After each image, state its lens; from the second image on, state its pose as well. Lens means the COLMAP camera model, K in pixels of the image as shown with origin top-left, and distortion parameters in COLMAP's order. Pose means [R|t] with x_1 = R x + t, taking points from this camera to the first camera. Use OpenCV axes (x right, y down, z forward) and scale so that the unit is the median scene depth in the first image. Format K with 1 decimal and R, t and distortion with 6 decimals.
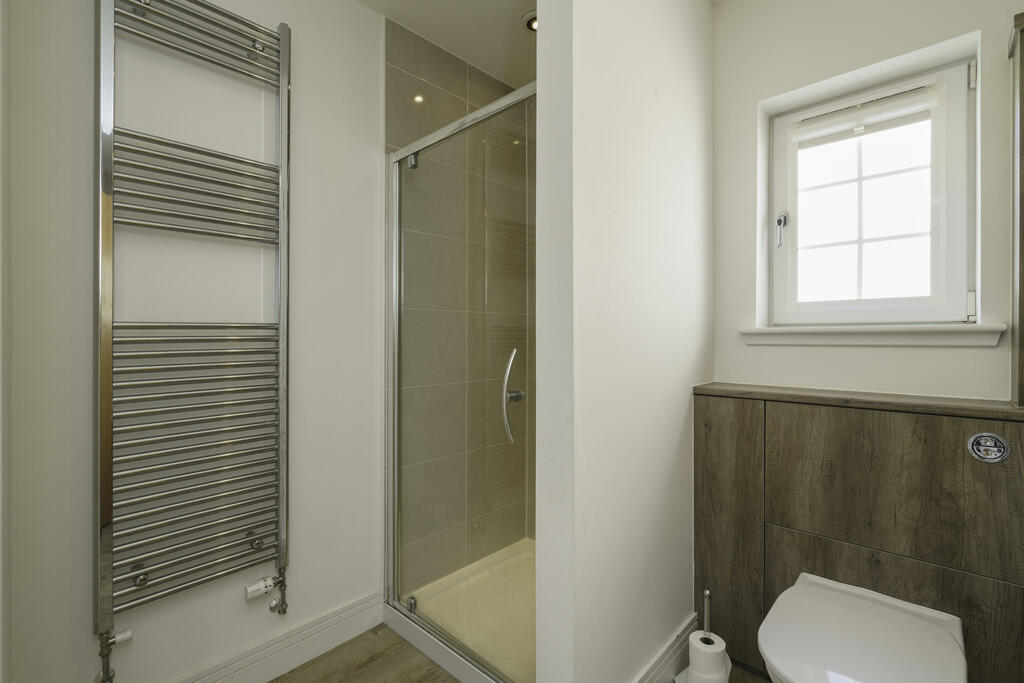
lens RADIAL K [[464.5, 0, 508.5], [0, 464.5, 334.2], [0, 0, 1]] dist [0.000988, 0.000758]
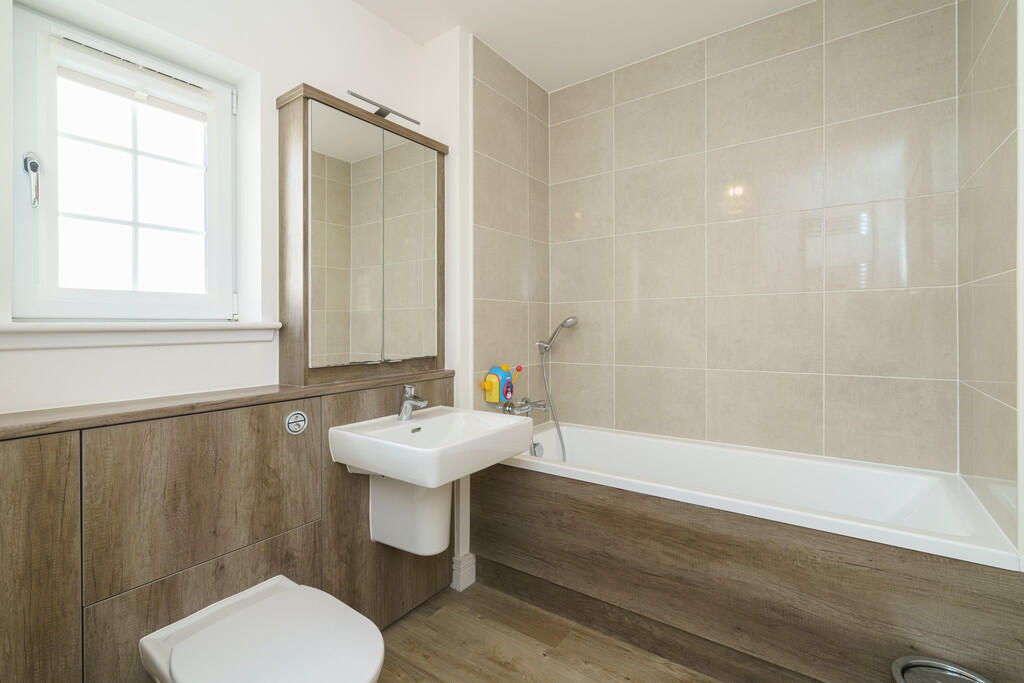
lens RADIAL K [[467.3, 0, 513.8], [0, 467.3, 329.0], [0, 0, 1]] dist [0.001365, 0.000886]
pose [[-0.133392, -0.001856, 0.991062, -0.231167], [0.005804, 0.999980, 0.002654, -0.003865], [-0.991046, 0.006106, -0.133379, 0.498658]]
